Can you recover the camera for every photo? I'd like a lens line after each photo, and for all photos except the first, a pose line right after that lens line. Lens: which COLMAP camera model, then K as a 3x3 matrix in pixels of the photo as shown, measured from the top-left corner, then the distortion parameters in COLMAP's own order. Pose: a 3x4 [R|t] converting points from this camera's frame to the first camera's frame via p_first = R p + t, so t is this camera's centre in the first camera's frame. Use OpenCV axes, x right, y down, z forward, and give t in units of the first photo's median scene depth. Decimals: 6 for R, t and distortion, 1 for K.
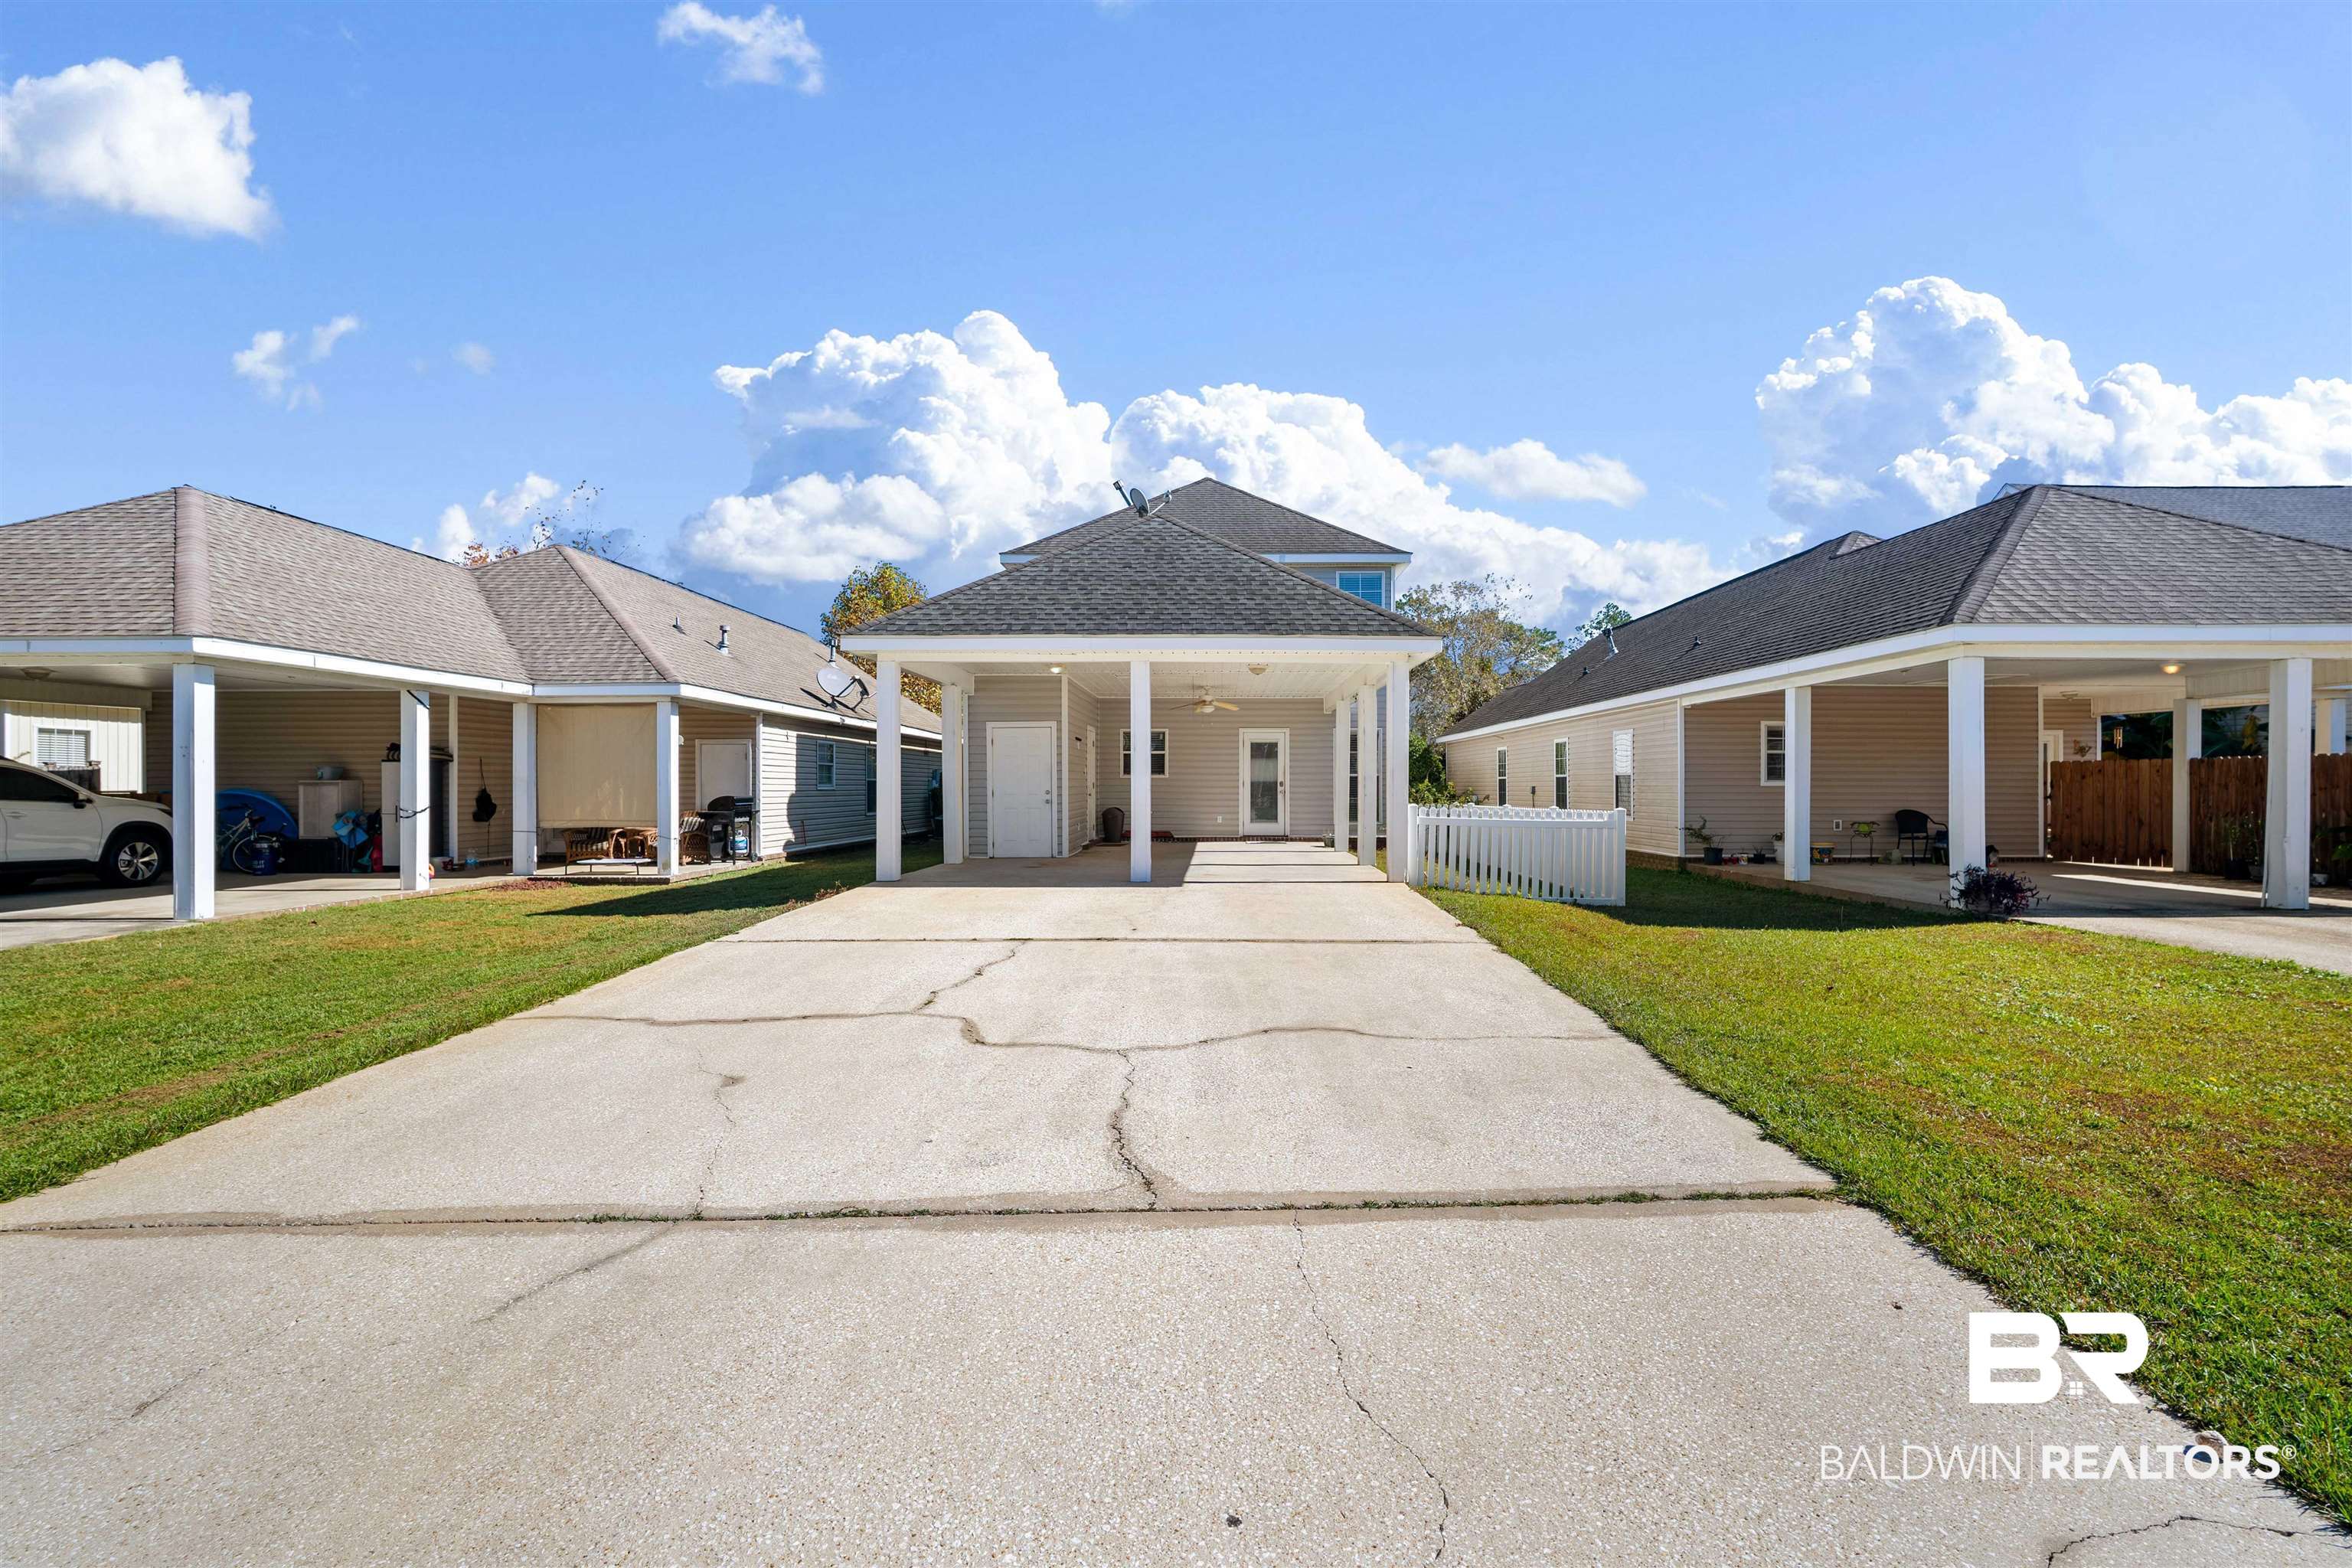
lens RADIAL K [[1030.2, 0, 1191.9], [0, 1030.2, 788.2], [0, 0, 1]] dist [-0.002776, 0.001328]
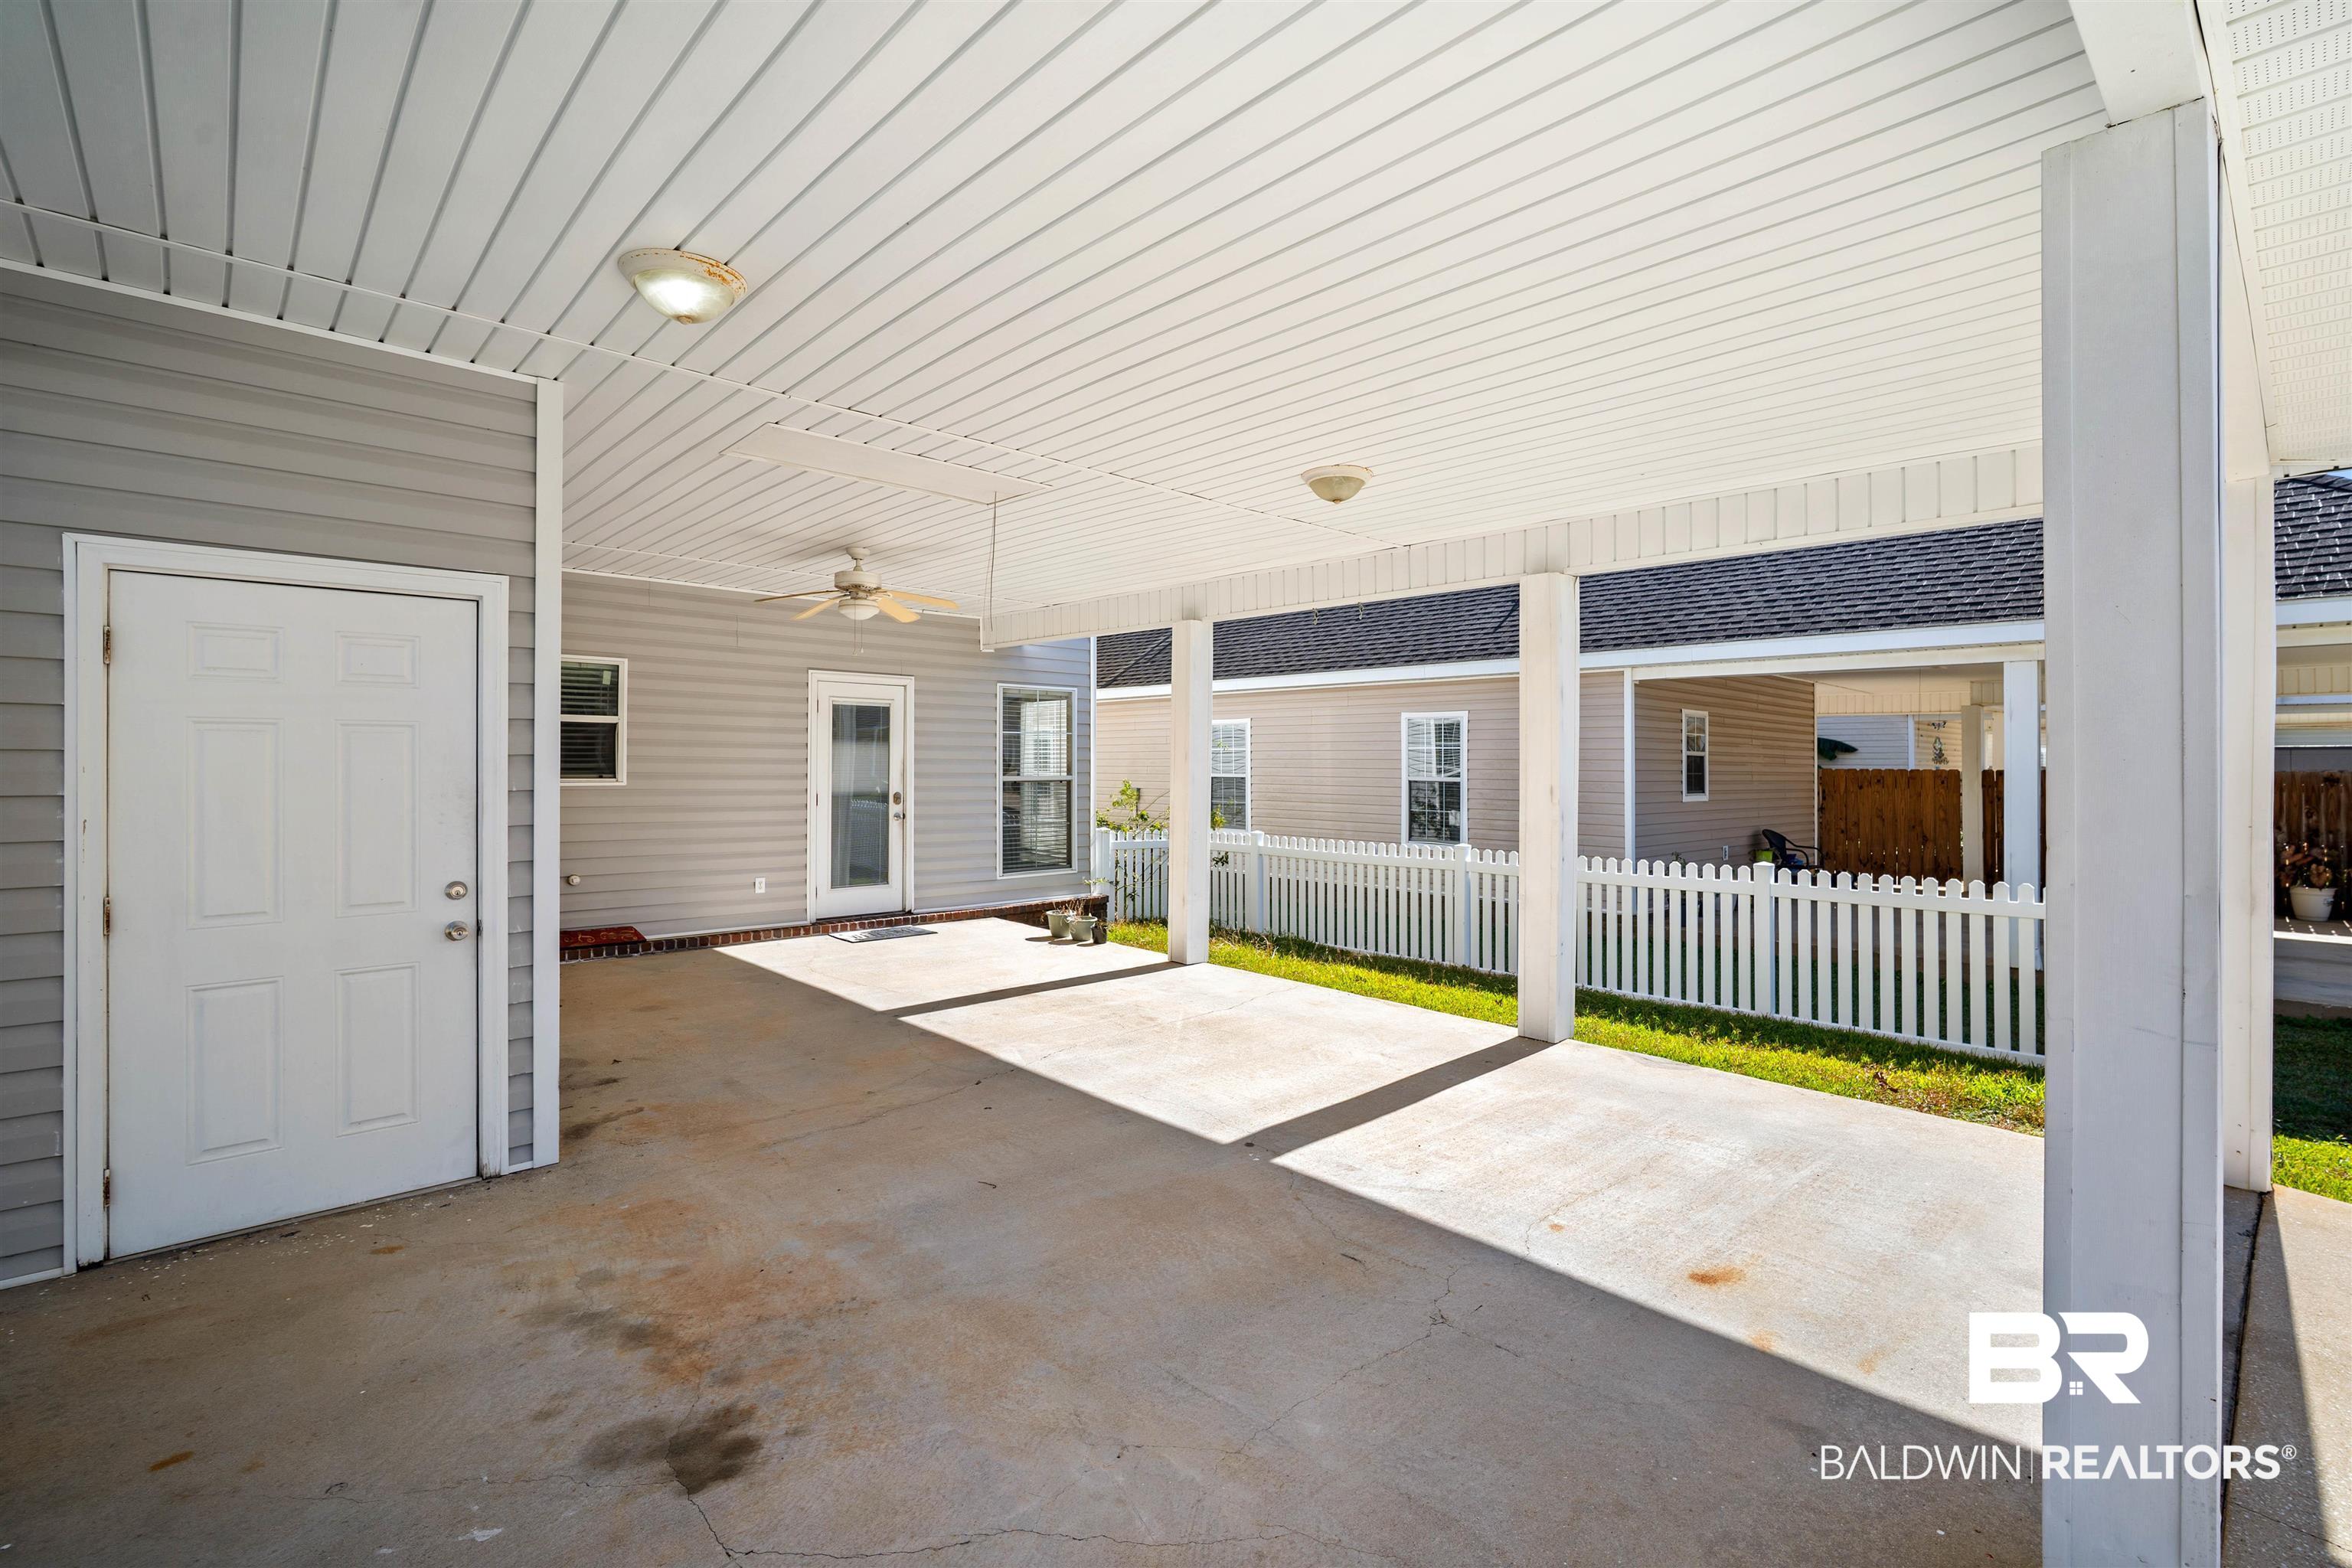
lens RADIAL K [[1059.4, 0, 1181.7], [0, 1059.4, 756.8], [0, 0, 1]] dist [-0.003120, -0.000146]
pose [[0.718668, 0.010994, 0.695266, -0.148654], [-0.007150, 0.999939, -0.008421, -0.019444], [-0.695316, 0.001080, 0.718703, 0.580416]]
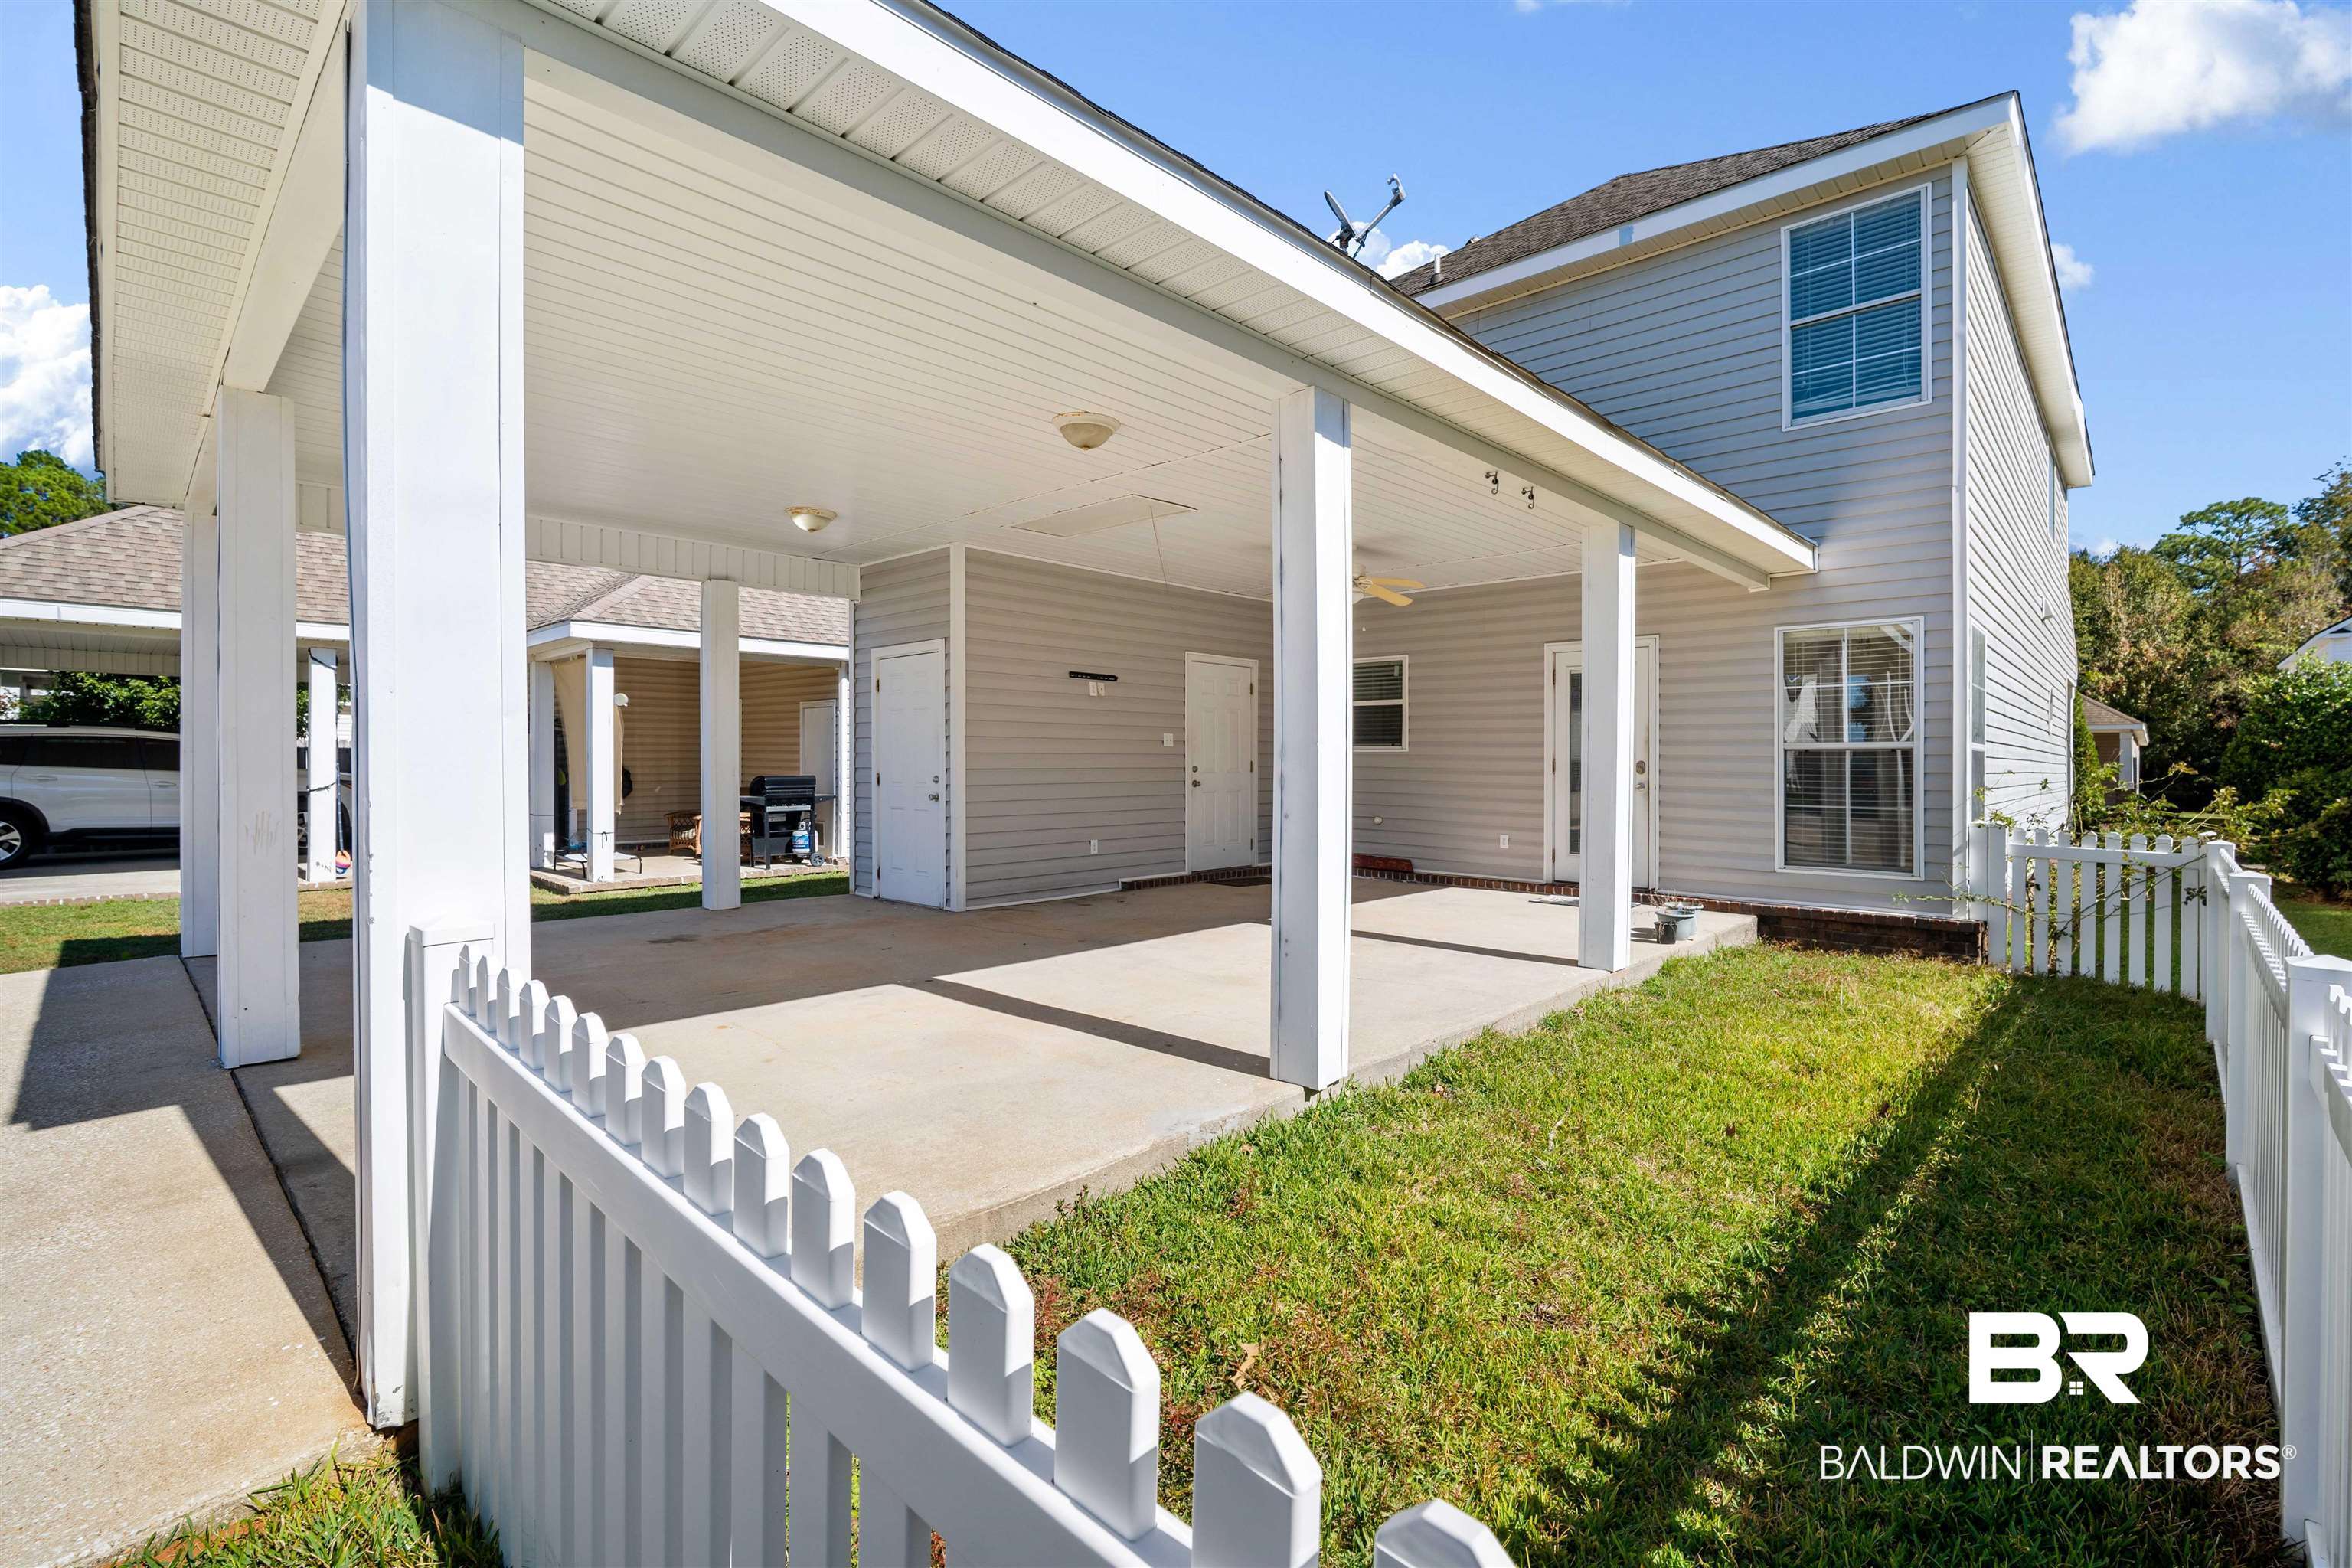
lens RADIAL K [[1030.2, 0, 1191.9], [0, 1030.2, 788.2], [0, 0, 1]] dist [-0.002776, 0.001328]
pose [[0.747475, 0.023653, -0.663869, 0.231870], [-0.007169, 0.999595, 0.027543, -0.005952], [0.664252, -0.015828, 0.747341, 0.561790]]
